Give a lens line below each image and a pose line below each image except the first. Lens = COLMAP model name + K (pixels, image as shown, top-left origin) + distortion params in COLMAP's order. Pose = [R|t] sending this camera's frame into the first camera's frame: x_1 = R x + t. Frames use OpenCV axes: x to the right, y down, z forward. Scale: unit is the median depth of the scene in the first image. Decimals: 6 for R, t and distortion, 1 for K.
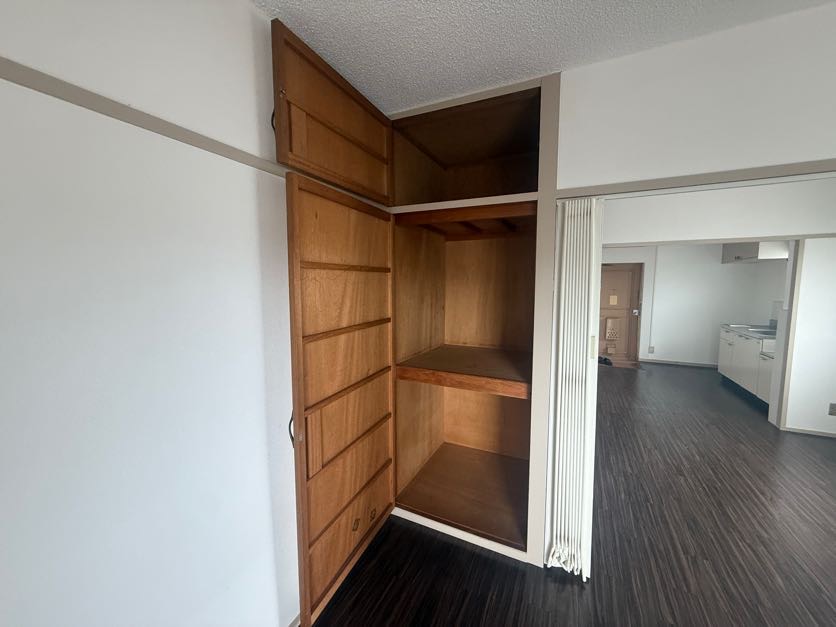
lens RADIAL K [[330.8, 0, 415.8], [0, 330.8, 313.4], [0, 0, 1]] dist [0.000016, -0.000123]
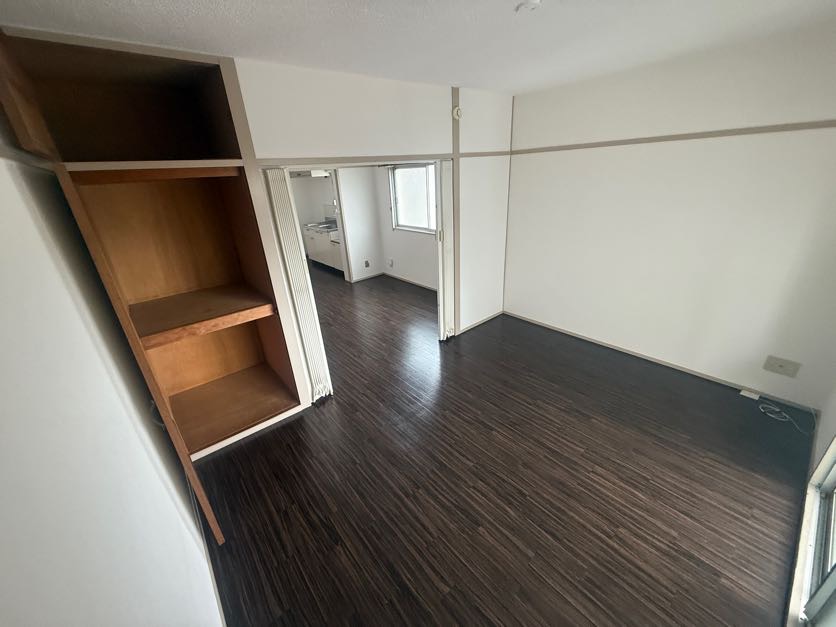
lens RADIAL K [[330.8, 0, 415.8], [0, 330.8, 313.4], [0, 0, 1]] dist [0.000016, -0.000123]
pose [[0.403741, -0.382412, 0.831116, -0.585783], [0.140292, 0.923584, 0.356807, -0.161586], [-0.904053, -0.027459, 0.426538, -0.151414]]
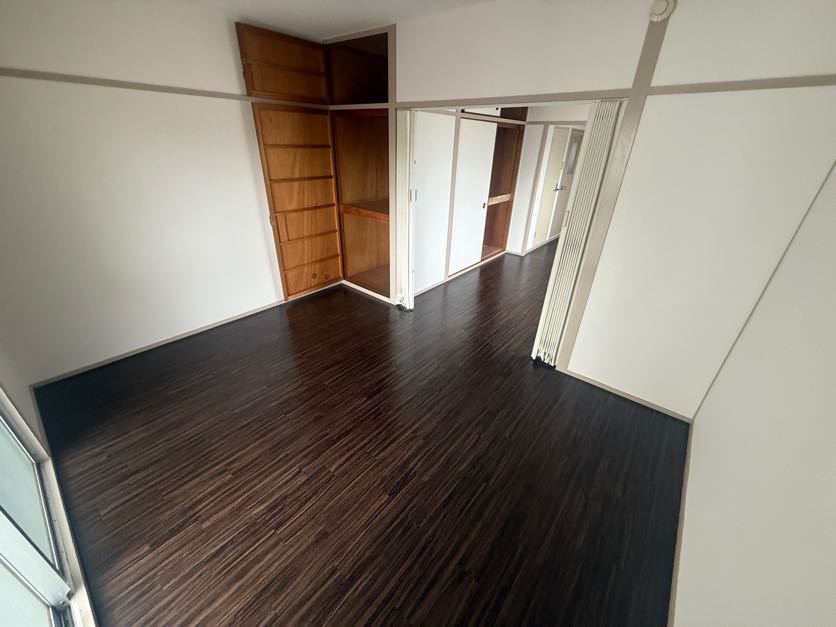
lens RADIAL K [[330.8, 0, 415.8], [0, 330.8, 313.4], [0, 0, 1]] dist [0.000016, -0.000123]
pose [[0.971968, 0.132284, -0.194371, 0.916923], [-0.050025, 0.924131, 0.378787, 0.002224], [0.229732, -0.358445, 0.904843, -0.906630]]
